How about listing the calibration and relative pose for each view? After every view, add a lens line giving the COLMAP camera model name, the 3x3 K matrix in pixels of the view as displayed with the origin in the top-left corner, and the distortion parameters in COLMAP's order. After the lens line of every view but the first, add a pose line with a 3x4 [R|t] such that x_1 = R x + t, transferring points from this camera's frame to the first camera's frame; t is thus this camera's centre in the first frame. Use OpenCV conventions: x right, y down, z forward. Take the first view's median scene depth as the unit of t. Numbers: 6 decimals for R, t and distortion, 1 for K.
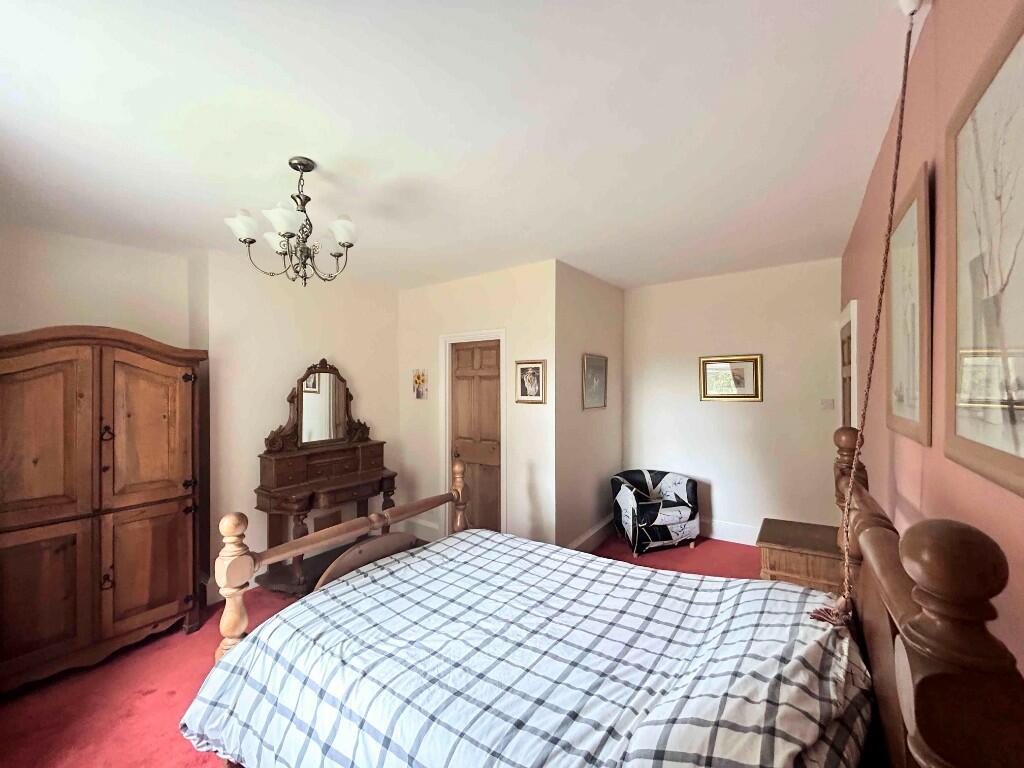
lens RADIAL K [[409.1, 0, 512.0], [0, 409.1, 384.0], [0, 0, 1]] dist [0.000921, 0.000184]
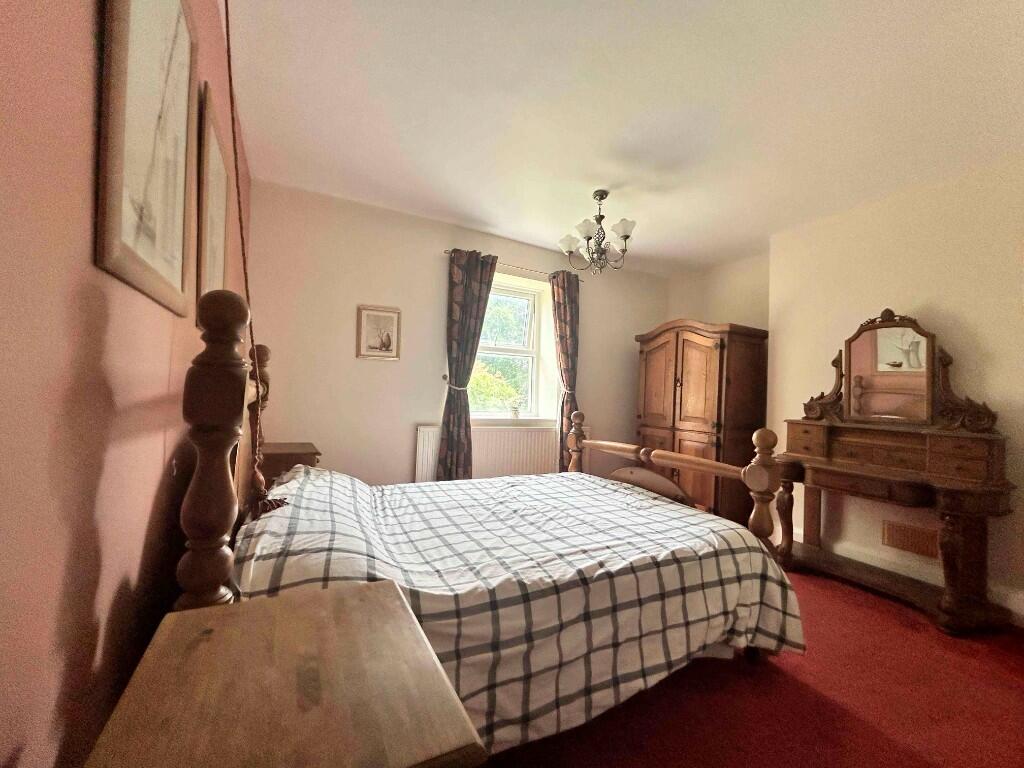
lens RADIAL K [[409.1, 0, 512.0], [0, 409.1, 384.0], [0, 0, 1]] dist [0.000921, 0.000184]
pose [[-0.450064, -0.024113, -0.892671, 0.516797], [-0.028201, 0.999521, -0.012781, 0.103892], [0.892551, 0.019422, -0.450528, 0.724923]]
